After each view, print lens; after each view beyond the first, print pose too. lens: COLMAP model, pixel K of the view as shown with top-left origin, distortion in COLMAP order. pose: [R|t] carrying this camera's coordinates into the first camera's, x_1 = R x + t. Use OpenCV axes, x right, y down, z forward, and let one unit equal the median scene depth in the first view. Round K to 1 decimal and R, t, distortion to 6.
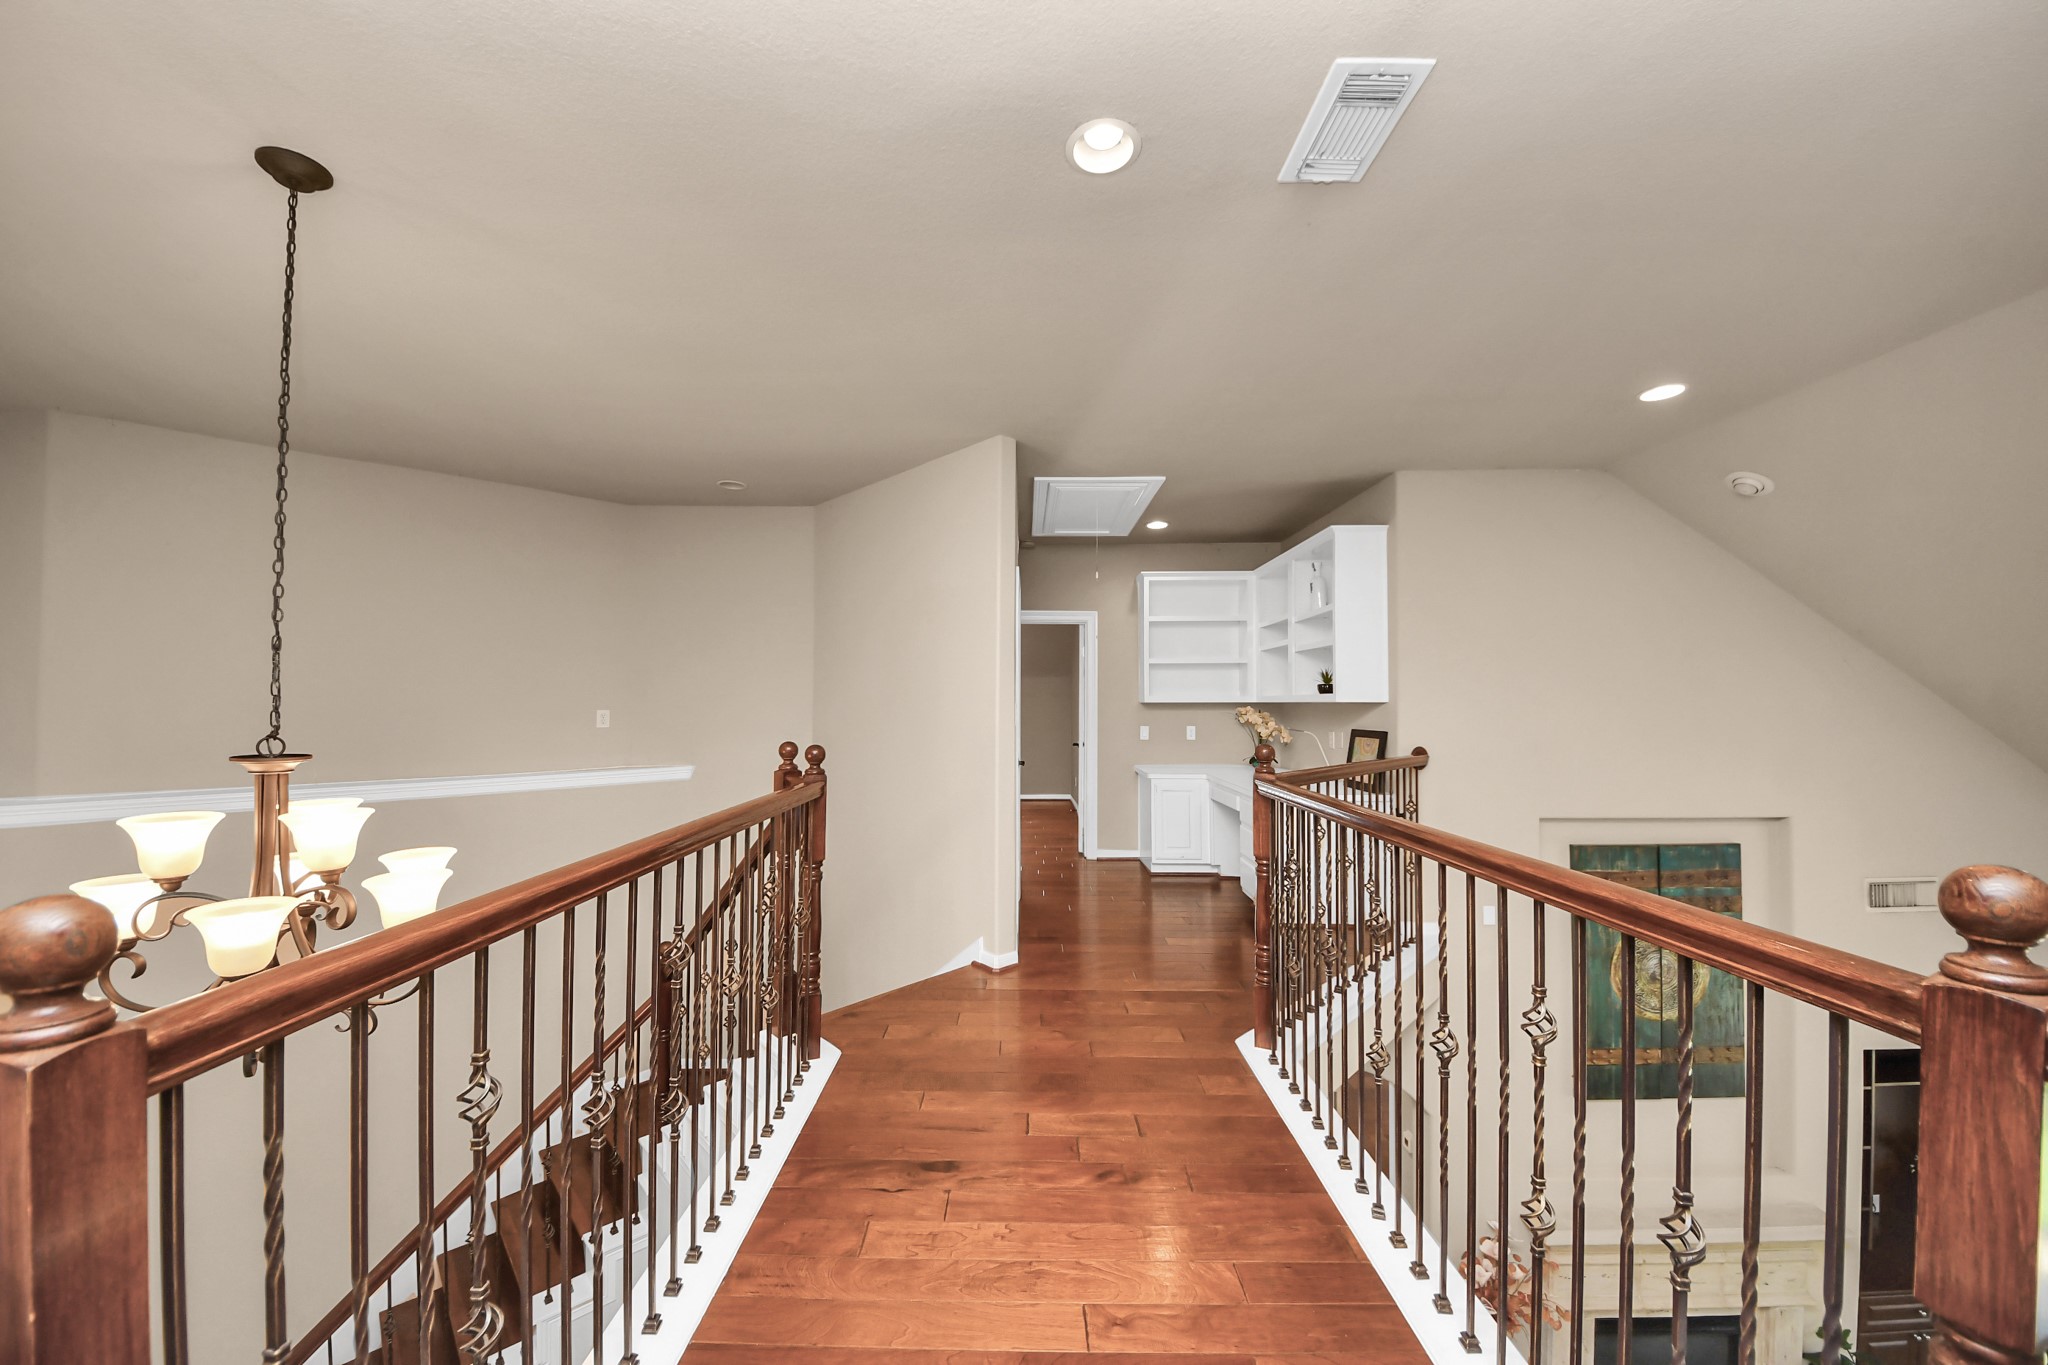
lens RADIAL K [[727.1, 0, 1015.2], [0, 727.1, 687.1], [0, 0, 1]] dist [0.046564, -0.028685]
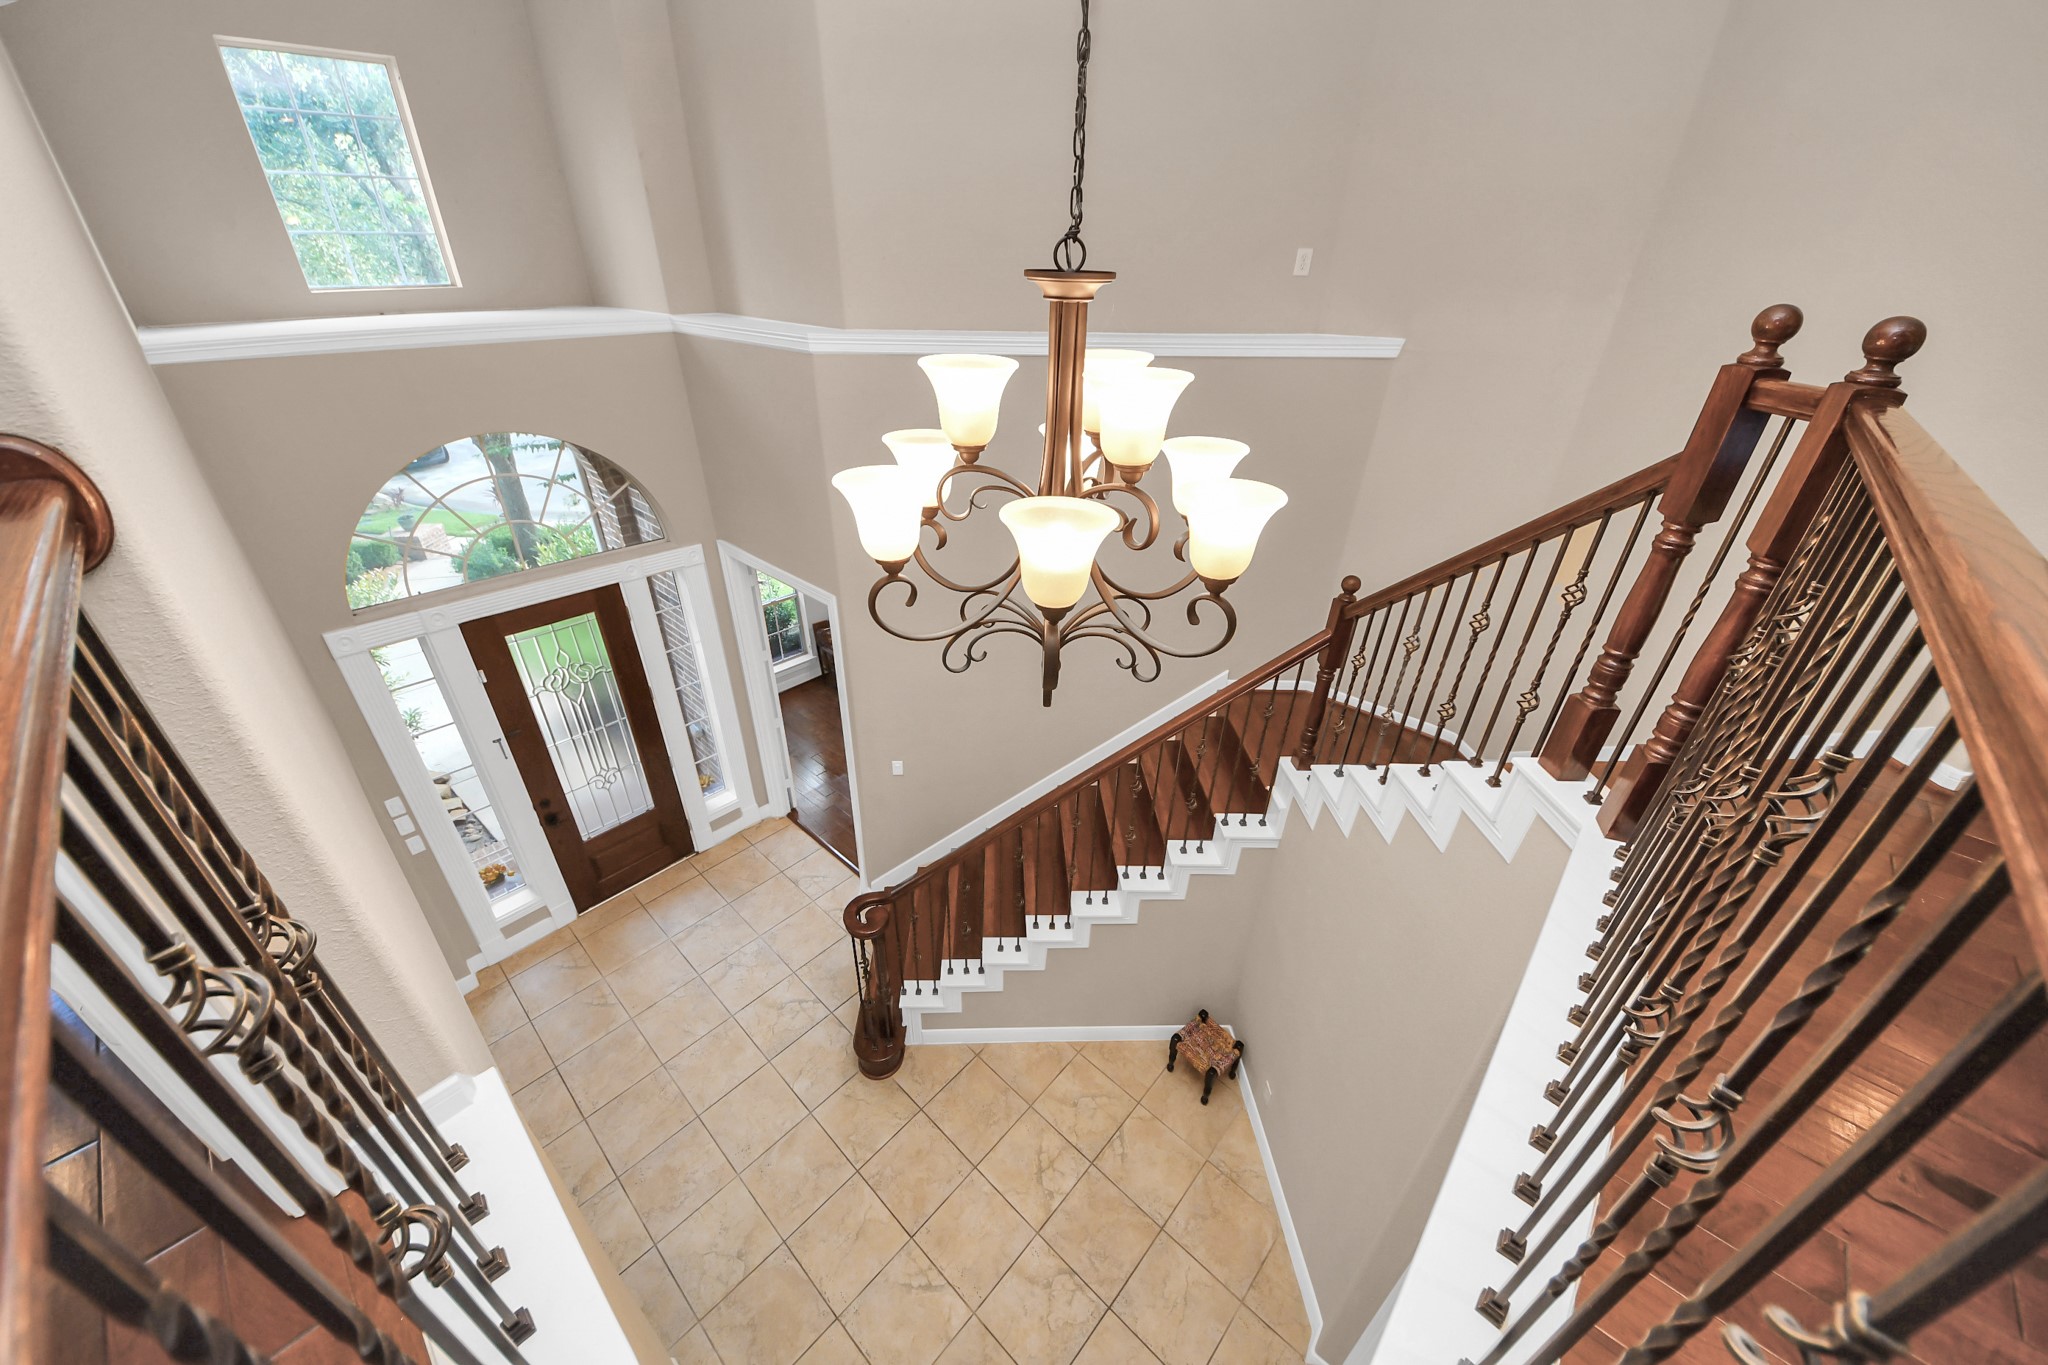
lens RADIAL K [[727.1, 0, 1015.2], [0, 727.1, 687.1], [0, 0, 1]] dist [0.046564, -0.028685]
pose [[0.746020, 0.342757, -0.570939, -0.536735], [0.000383, 0.857144, 0.515077, 0.072772], [0.665923, -0.384477, 0.639315, 0.401738]]
